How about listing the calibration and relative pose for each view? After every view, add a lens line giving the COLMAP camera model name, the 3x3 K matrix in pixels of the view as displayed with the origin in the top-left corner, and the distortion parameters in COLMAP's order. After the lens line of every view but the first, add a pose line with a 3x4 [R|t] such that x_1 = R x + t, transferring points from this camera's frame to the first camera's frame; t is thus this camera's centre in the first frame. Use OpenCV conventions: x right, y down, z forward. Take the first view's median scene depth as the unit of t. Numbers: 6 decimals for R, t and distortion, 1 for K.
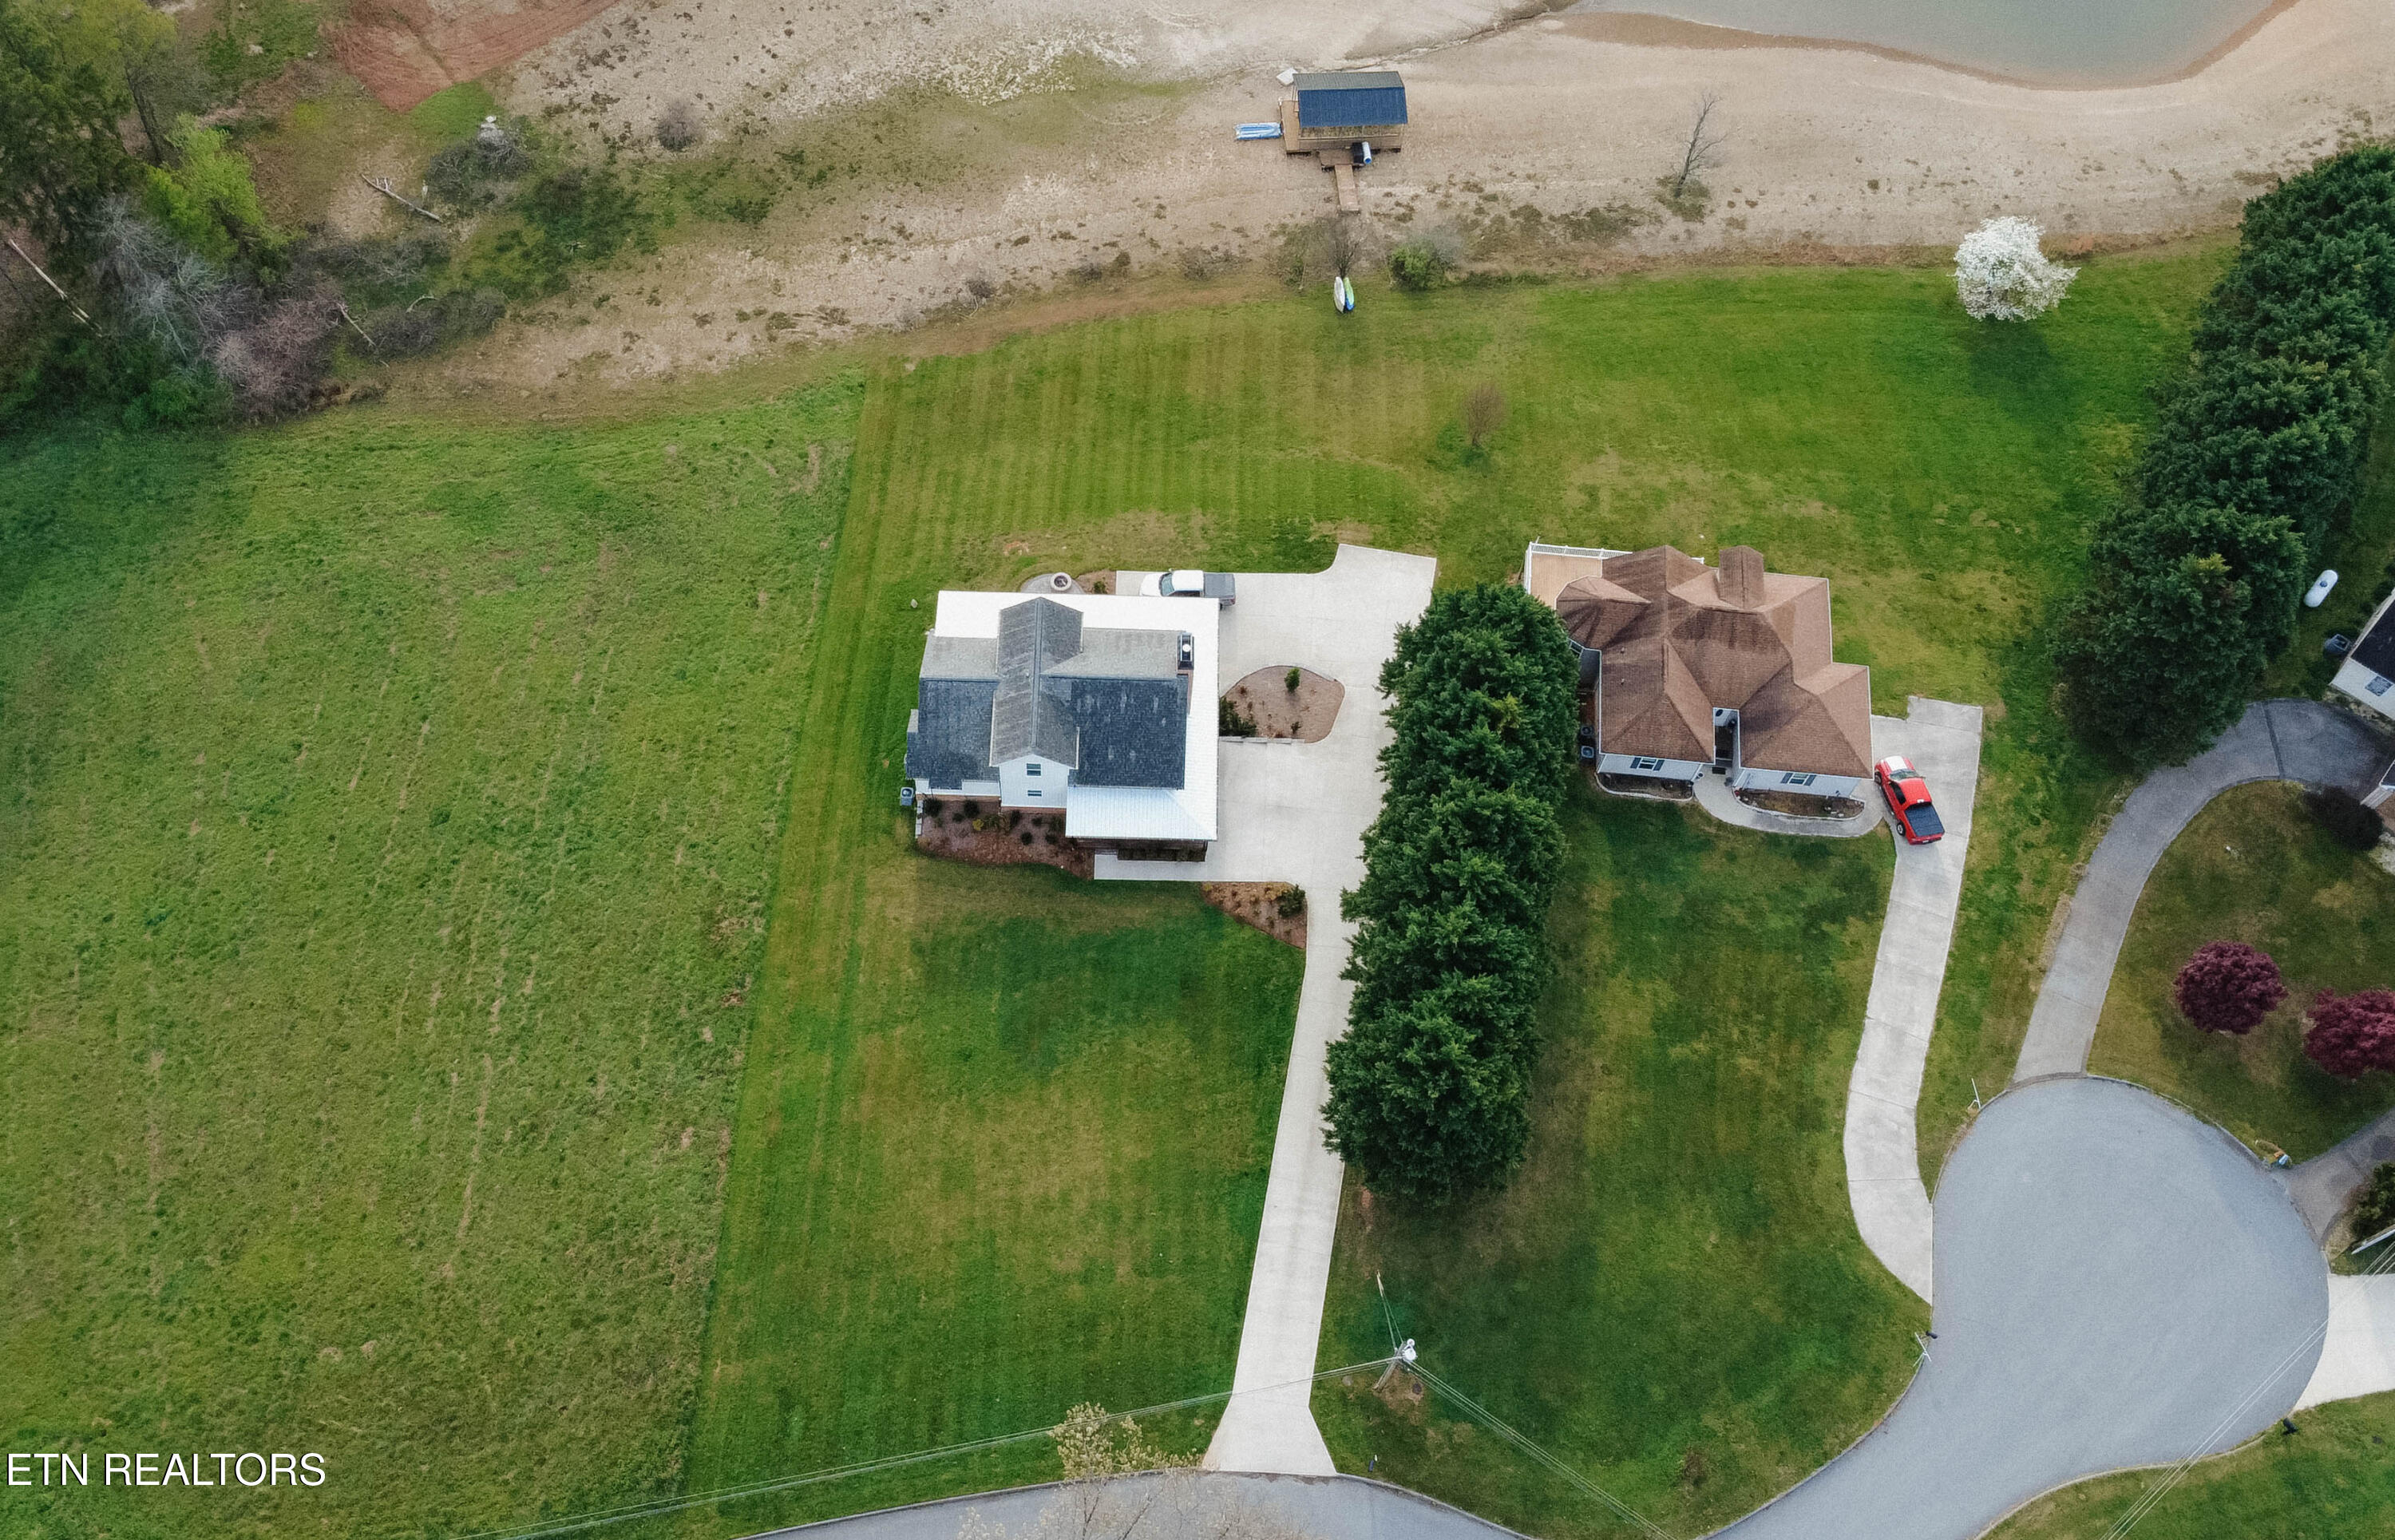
lens RADIAL K [[2154.1, 0, 1042.4], [0, 2154.1, 752.8], [0, 0, 1]] dist [0.003345, -0.008180]
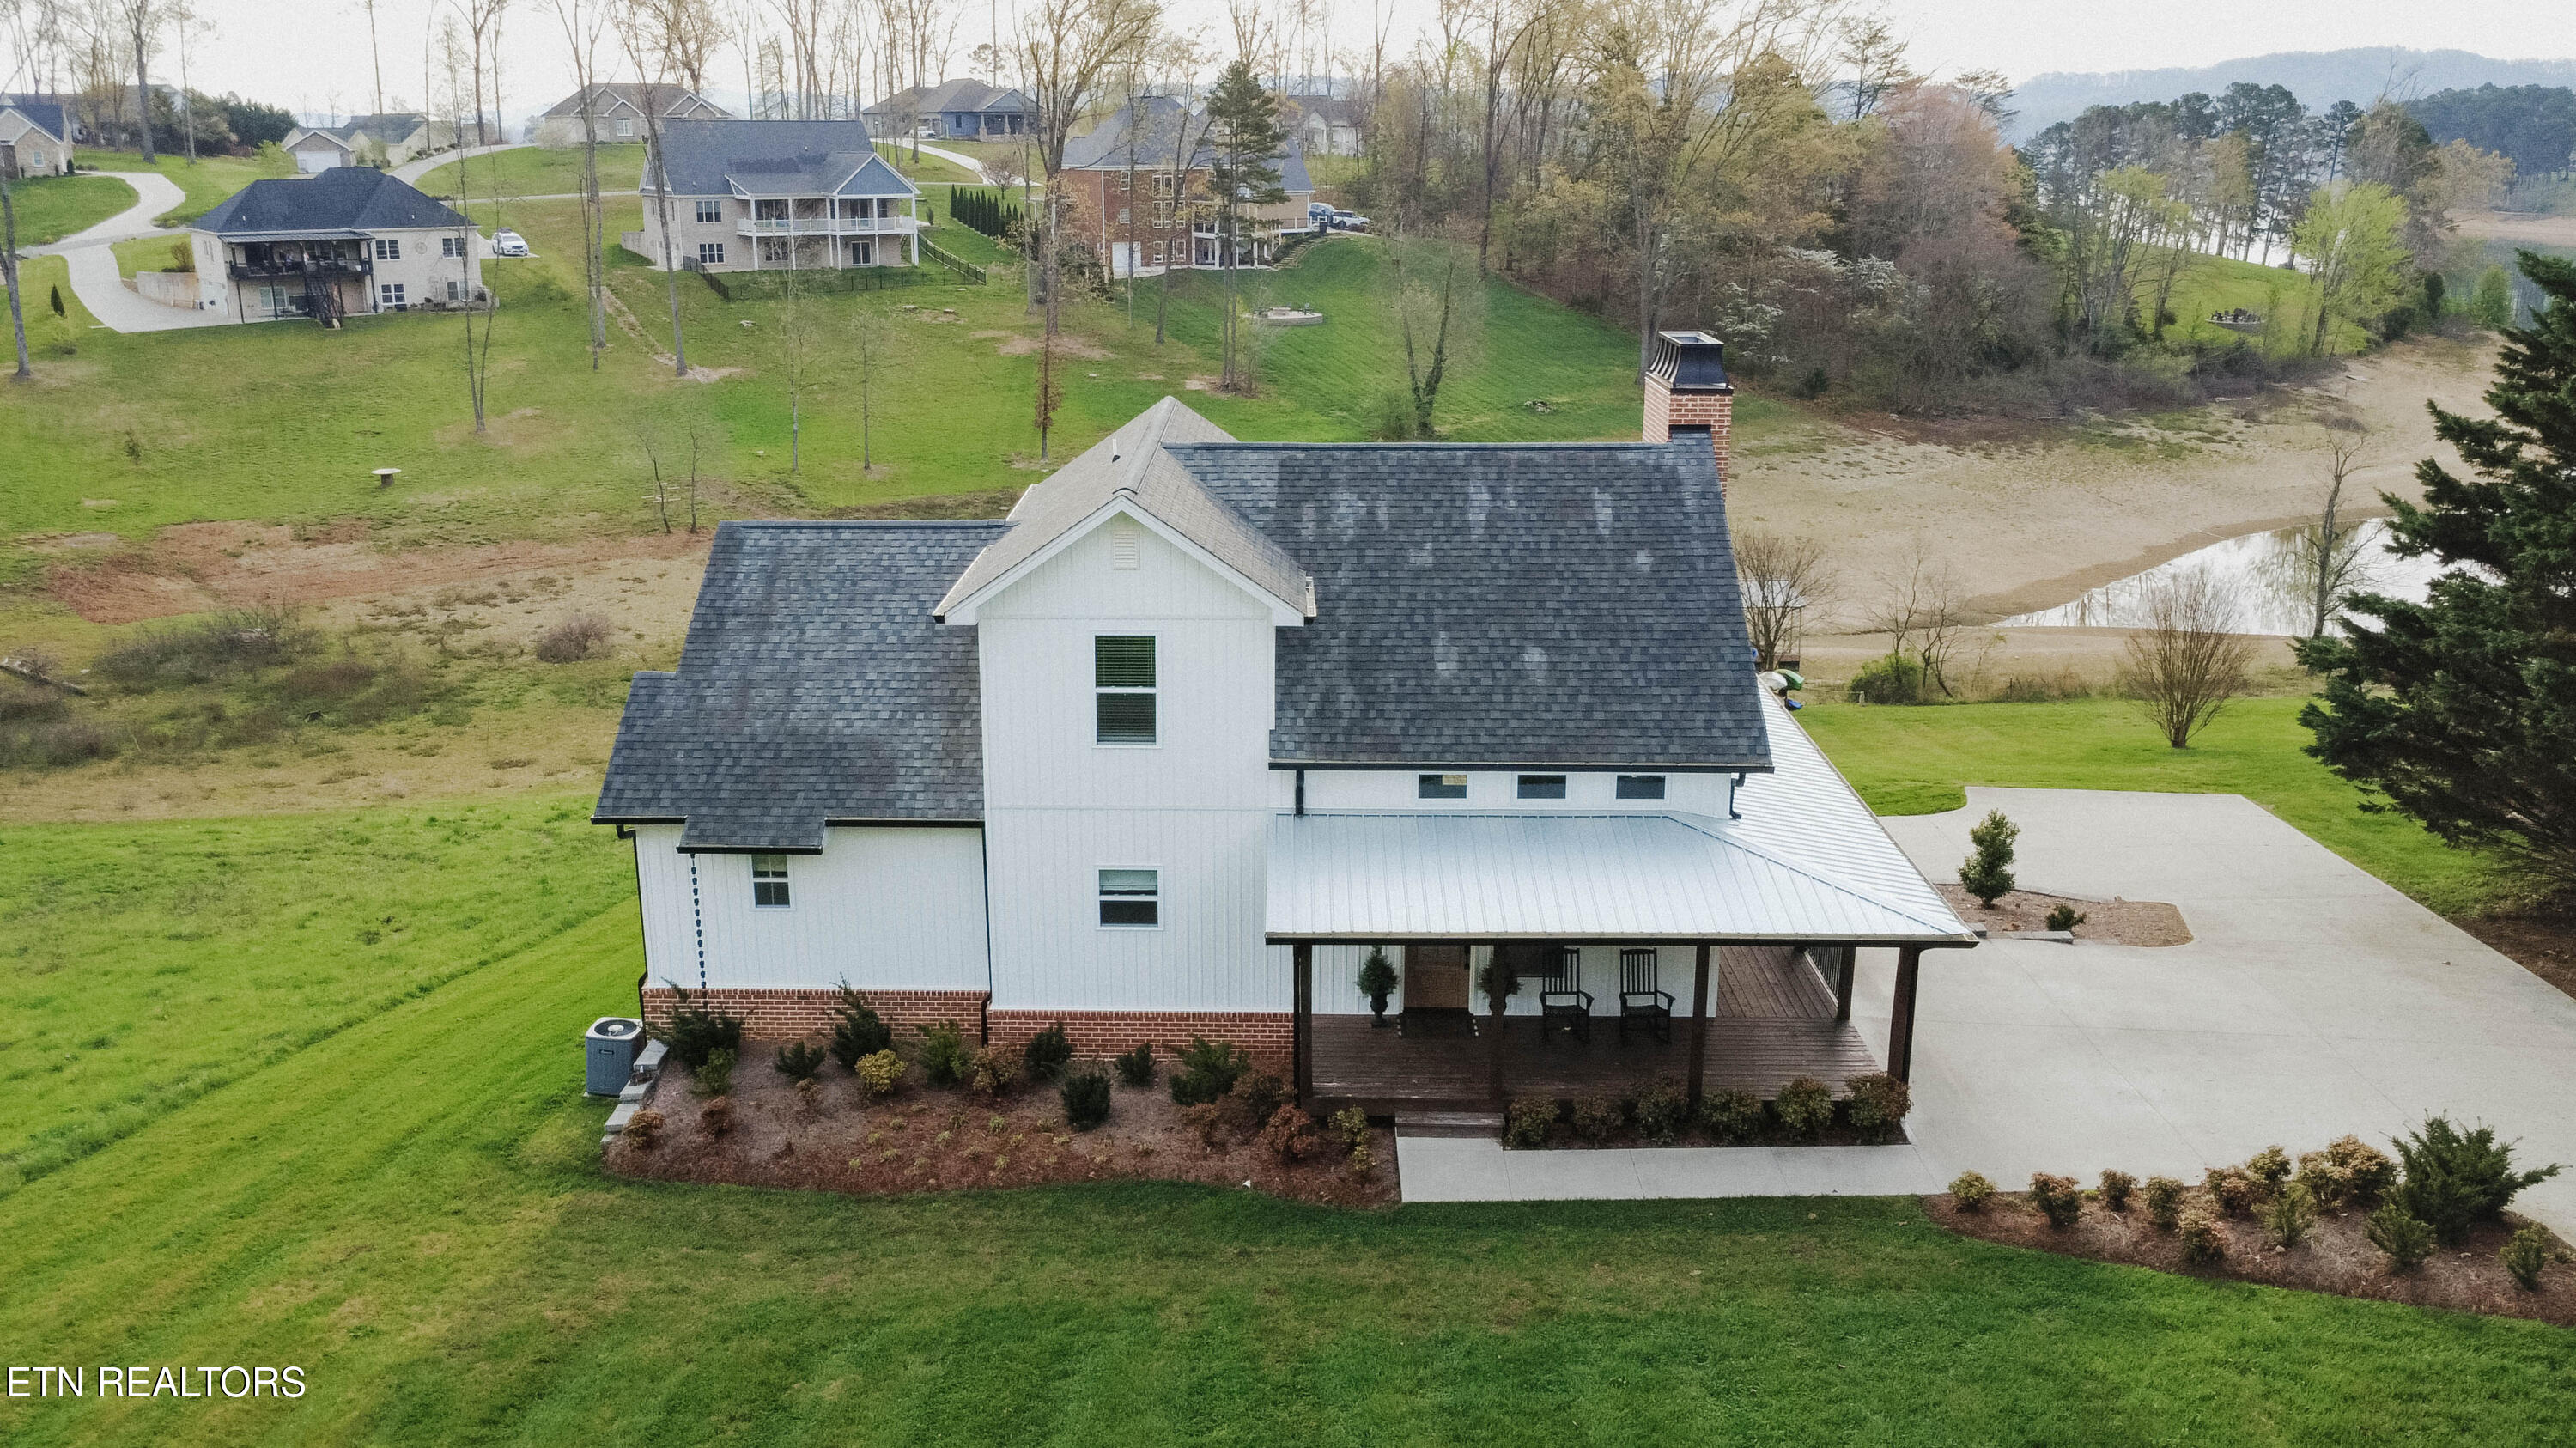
lens RADIAL K [[1983.3, 0, 1247.4], [0, 1983.3, 776.2], [0, 0, 1]] dist [0.012584, -0.016914]
pose [[0.999650, 0.008752, 0.024957, 0.003897], [0.011506, 0.705756, -0.708362, 0.161559], [-0.023813, 0.708401, 0.705408, 0.820269]]
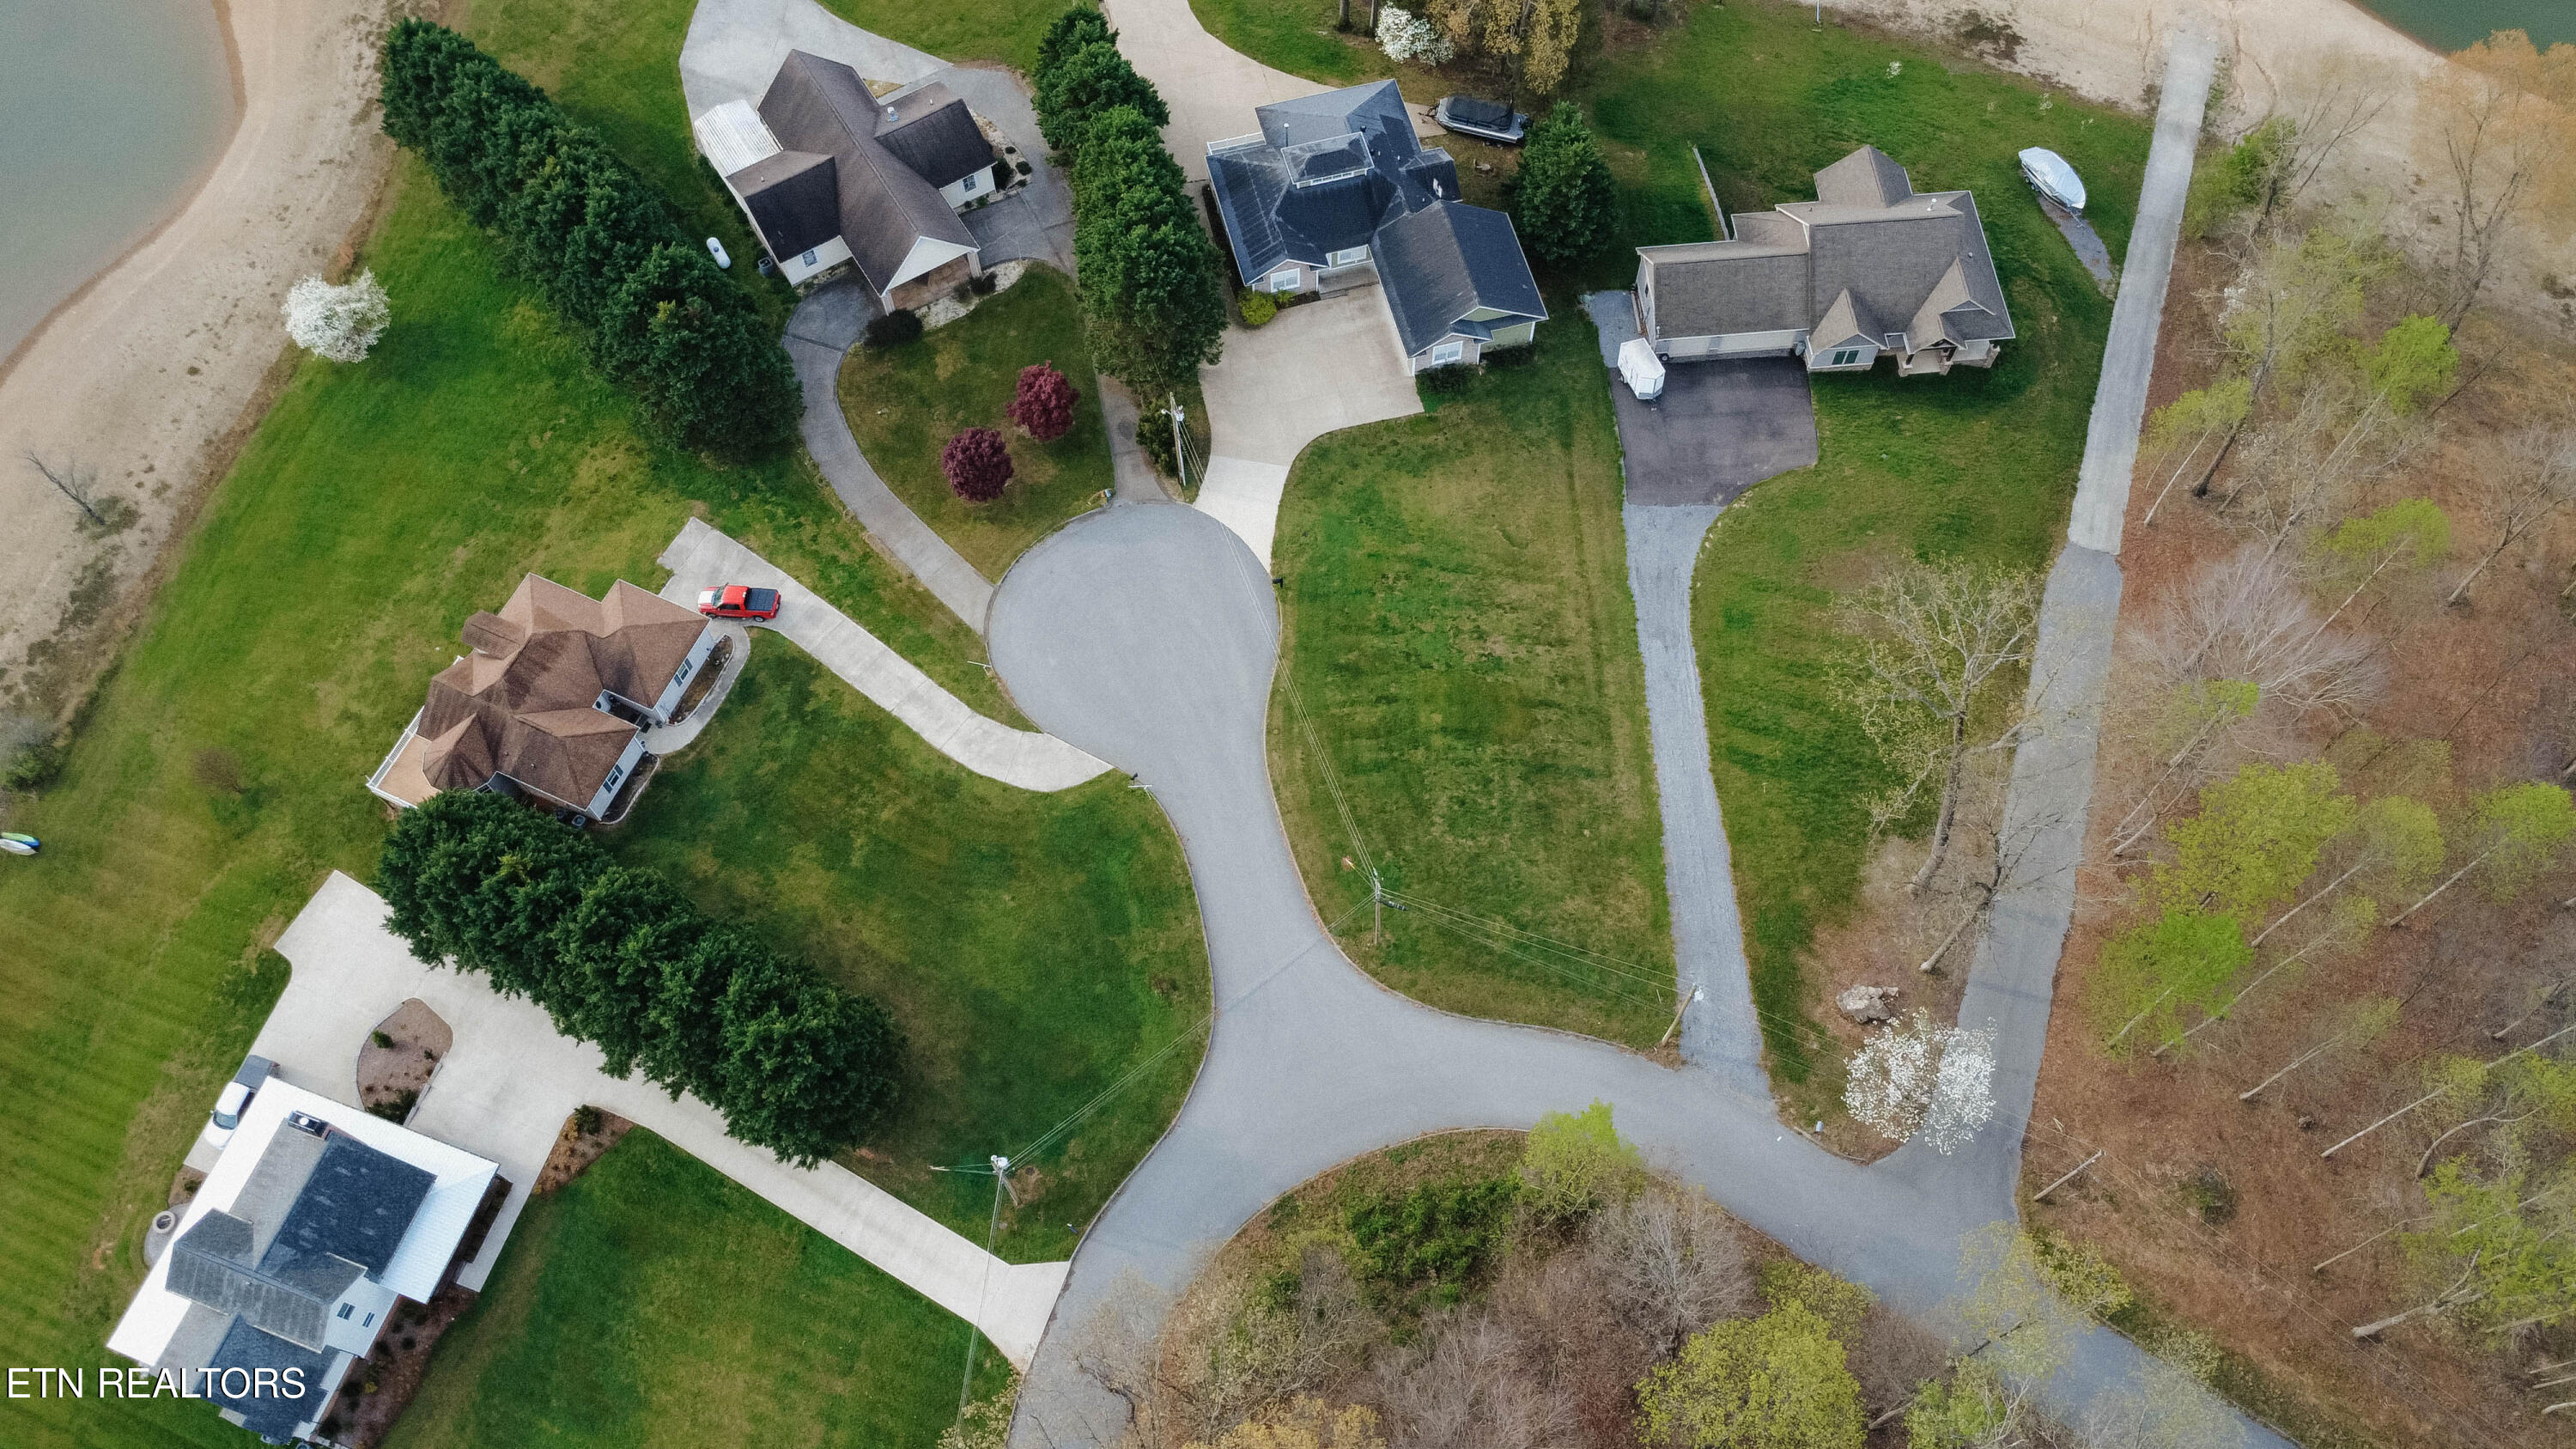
lens RADIAL K [[1983.4, 0, 1290.0], [0, 1983.4, 709.1], [0, 0, 1]] dist [0.012584, -0.016914]
pose [[0.297871, -0.850732, 0.433046, -0.033991], [0.849124, 0.443408, 0.287017, -0.008361], [-0.436190, 0.282215, 0.854455, -0.057925]]
